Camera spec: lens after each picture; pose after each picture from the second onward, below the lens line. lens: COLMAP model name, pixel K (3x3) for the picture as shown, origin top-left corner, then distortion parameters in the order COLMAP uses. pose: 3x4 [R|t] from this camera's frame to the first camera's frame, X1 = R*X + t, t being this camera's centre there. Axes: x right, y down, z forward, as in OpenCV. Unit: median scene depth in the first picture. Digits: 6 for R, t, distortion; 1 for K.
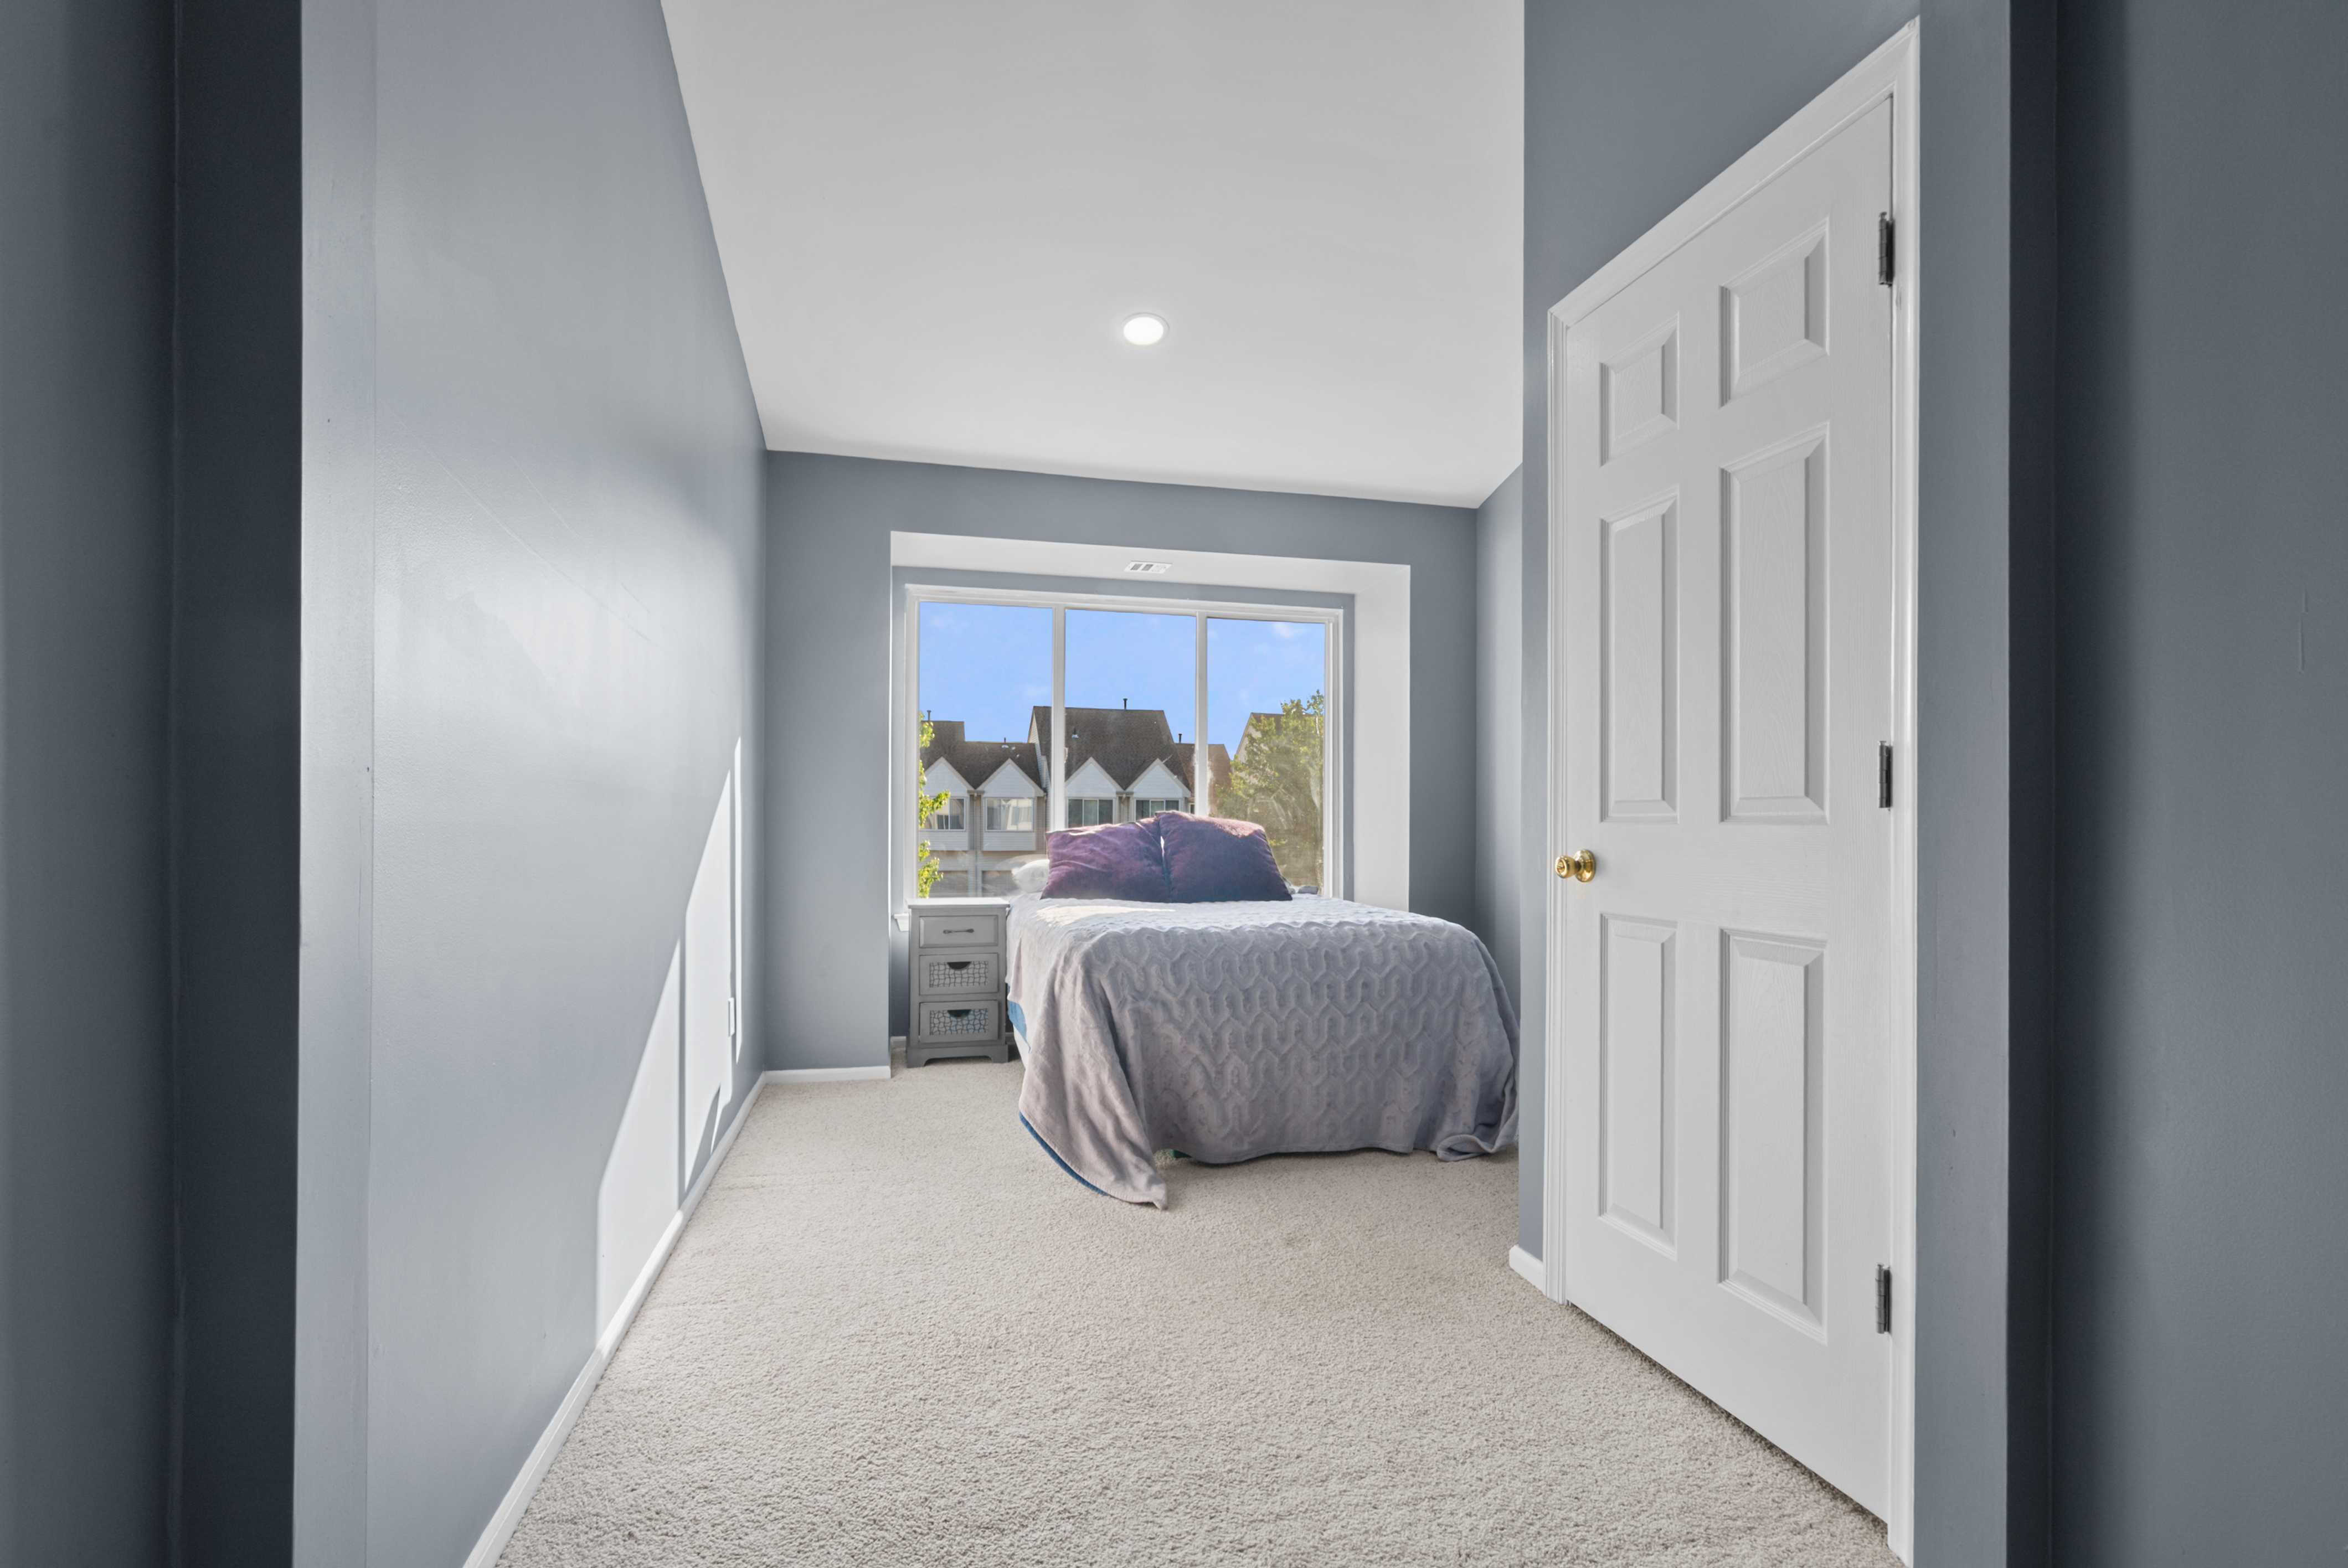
lens RADIAL K [[1036.6, 0, 1174.0], [0, 1036.6, 784.0], [0, 0, 1]] dist [-0.000764, 0.000900]
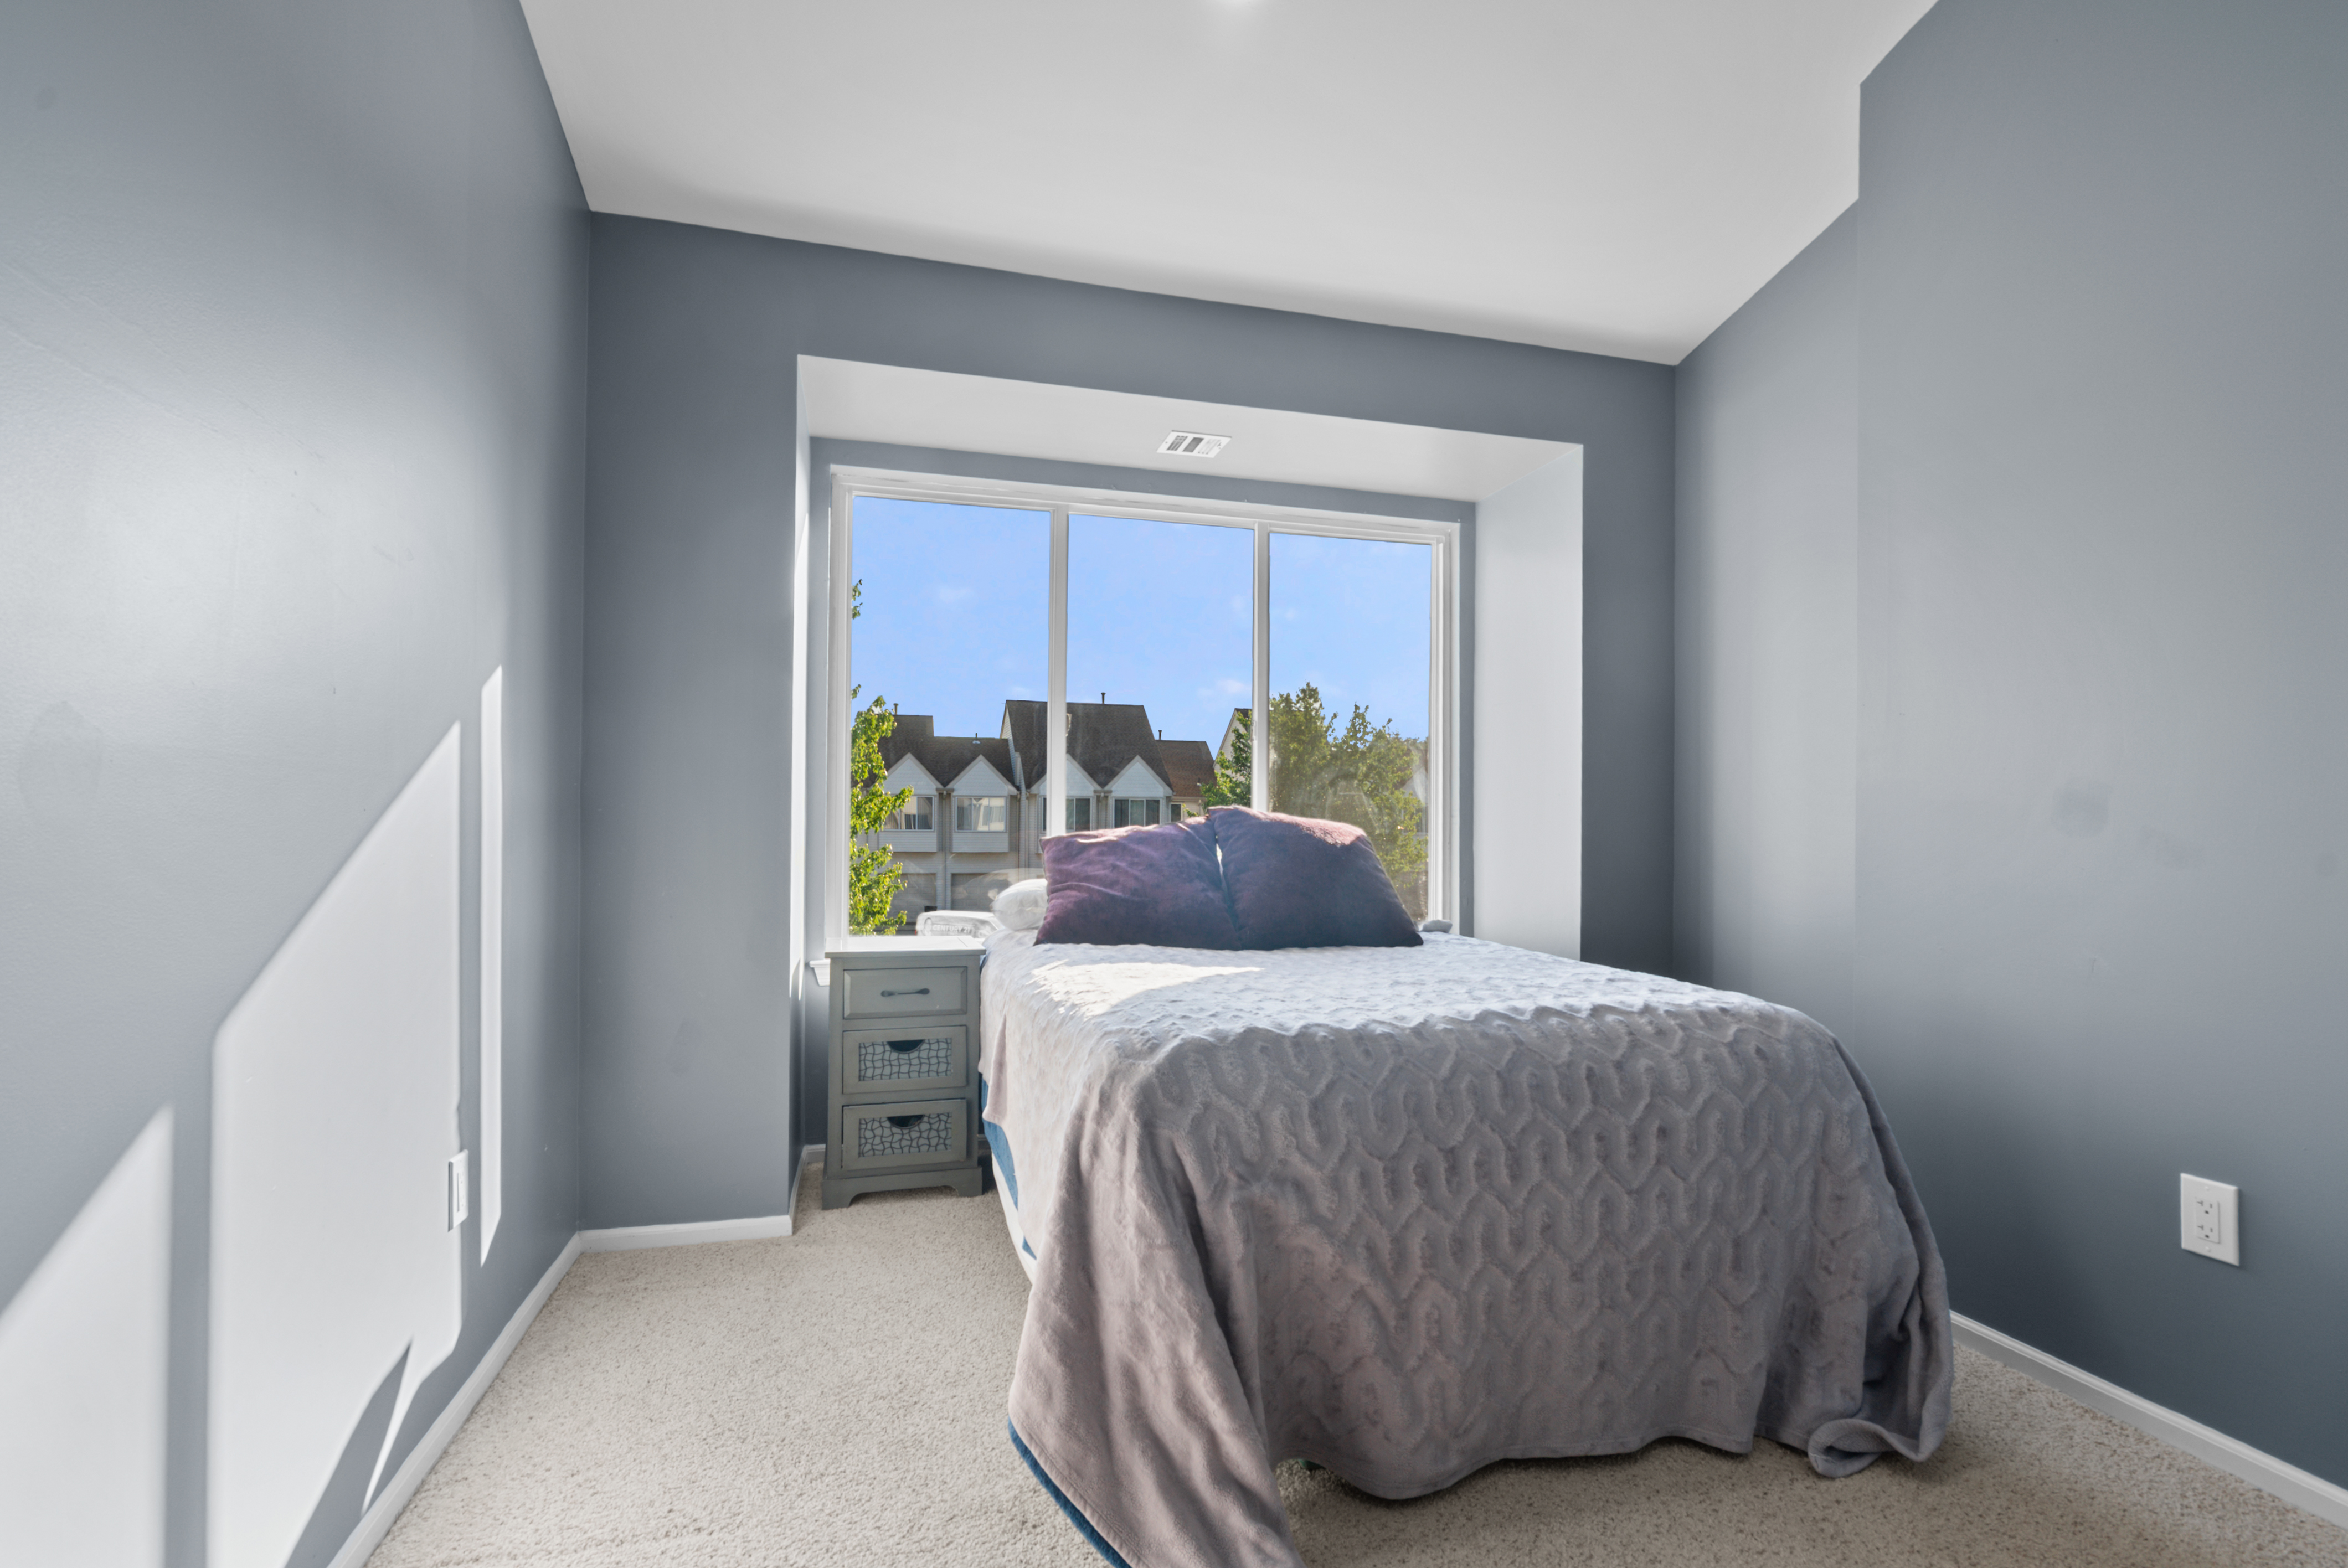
lens RADIAL K [[1036.6, 0, 1174.0], [0, 1036.6, 784.0], [0, 0, 1]] dist [-0.000764, 0.000900]
pose [[0.999612, 0.004579, 0.027457, -0.081929], [-0.004568, 0.999989, -0.000471, 0.017463], [-0.027459, 0.000346, 0.999623, 0.483938]]
